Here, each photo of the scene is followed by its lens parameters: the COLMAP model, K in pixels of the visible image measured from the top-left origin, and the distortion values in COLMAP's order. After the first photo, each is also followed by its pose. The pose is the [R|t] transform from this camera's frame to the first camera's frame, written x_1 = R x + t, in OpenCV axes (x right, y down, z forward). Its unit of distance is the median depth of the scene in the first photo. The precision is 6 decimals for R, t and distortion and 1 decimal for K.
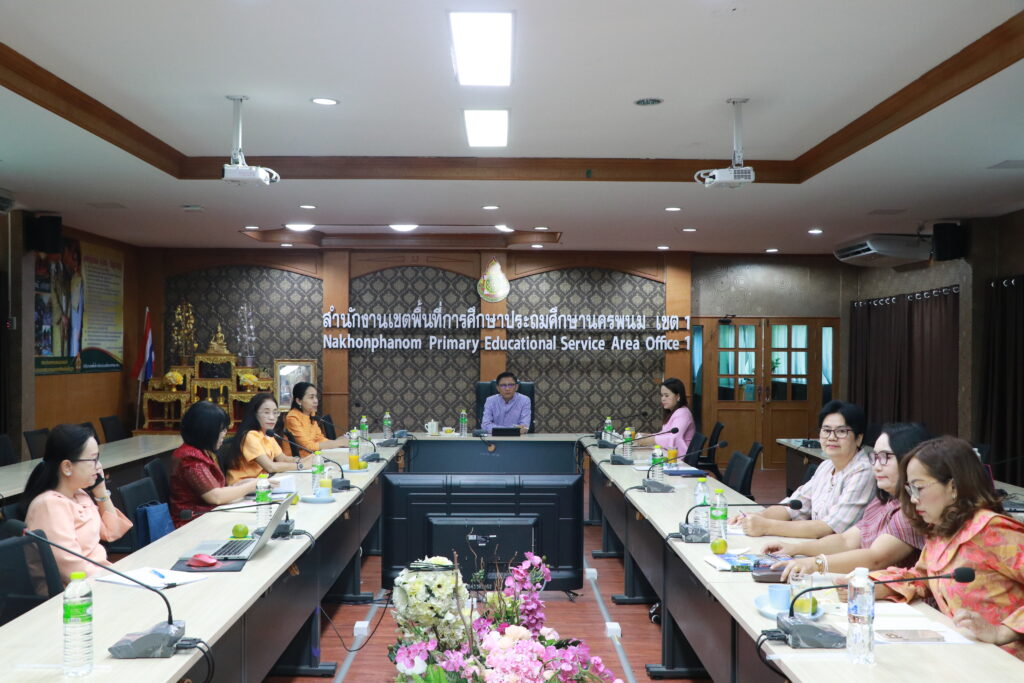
lens RADIAL K [[1143.9, 0, 512.5], [0, 1143.9, 344.0], [0, 0, 1]] dist [-0.002482, 0.000000]
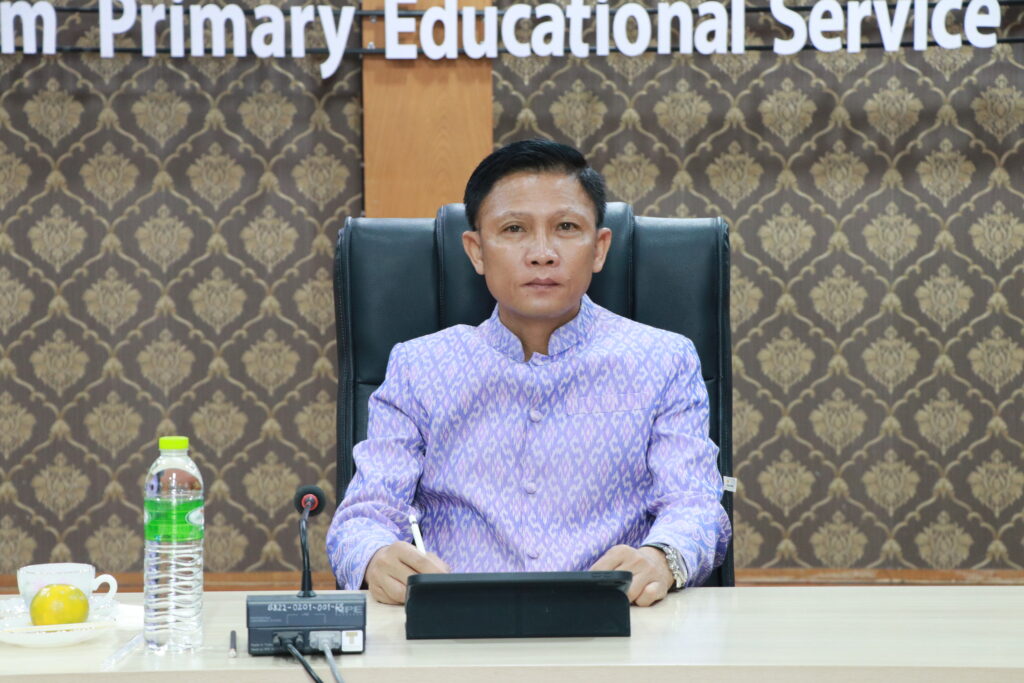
lens RADIAL K [[3183.3, 0, 511.5], [0, 3183.3, 342.6], [0, 0, 1]] dist [0.632450, 0.000000]
pose [[0.999904, -0.012706, 0.005446, -0.005952], [0.012284, 0.997357, 0.071616, 0.014407], [-0.006342, -0.071542, 0.997417, 0.441272]]
